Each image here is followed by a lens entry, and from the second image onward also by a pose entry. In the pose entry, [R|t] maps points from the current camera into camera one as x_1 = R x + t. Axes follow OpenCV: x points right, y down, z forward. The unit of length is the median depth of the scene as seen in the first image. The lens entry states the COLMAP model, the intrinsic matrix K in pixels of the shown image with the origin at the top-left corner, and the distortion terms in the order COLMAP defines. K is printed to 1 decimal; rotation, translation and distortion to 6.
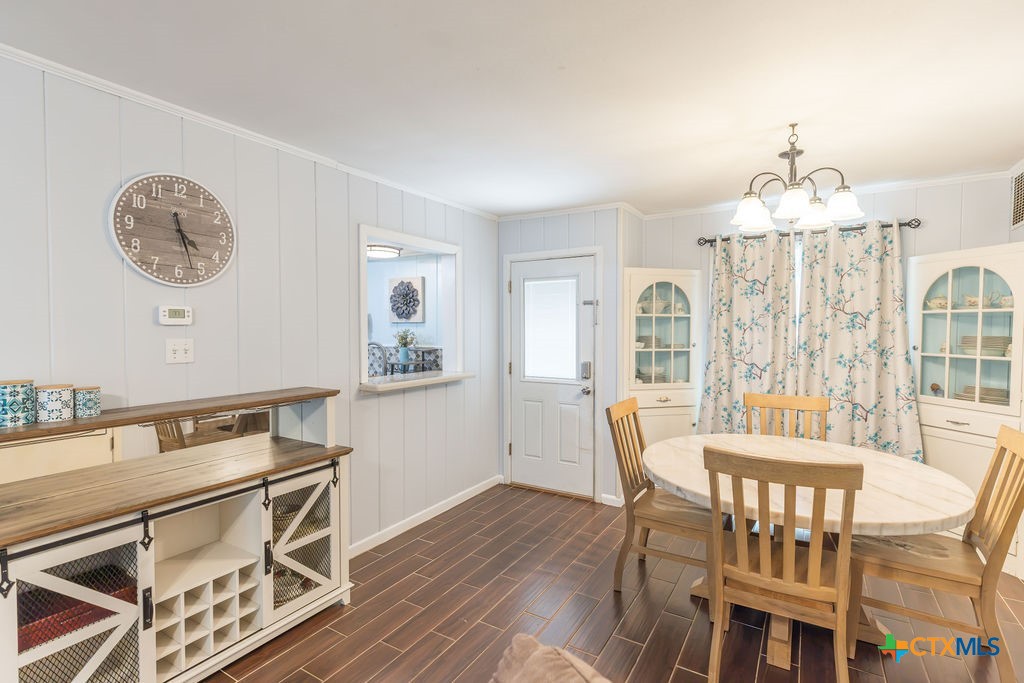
lens RADIAL K [[492.6, 0, 511.7], [0, 492.6, 340.4], [0, 0, 1]] dist [-0.005866, -0.000381]
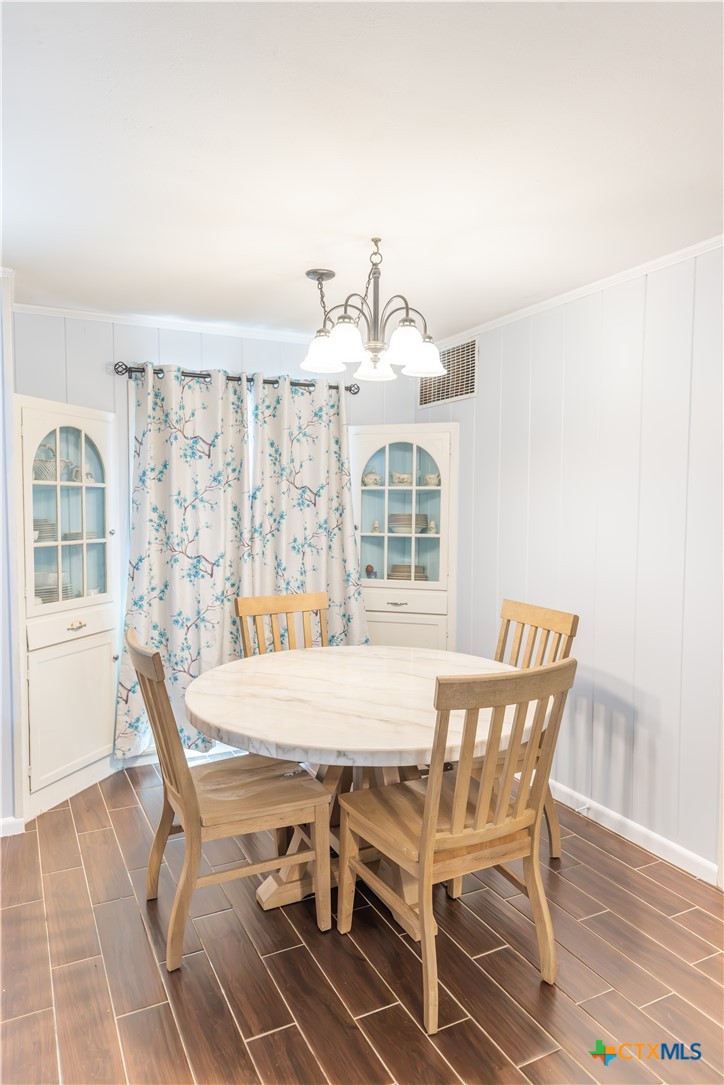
lens RADIAL K [[698.2, 0, 362.8], [0, 698.2, 544.6], [0, 0, 1]] dist [0.010569, 0.002931]
pose [[0.515850, -0.048701, 0.855293, -0.261566], [0.019599, 0.998792, 0.045051, -0.010460], [-0.856454, -0.006477, 0.516182, 0.304497]]
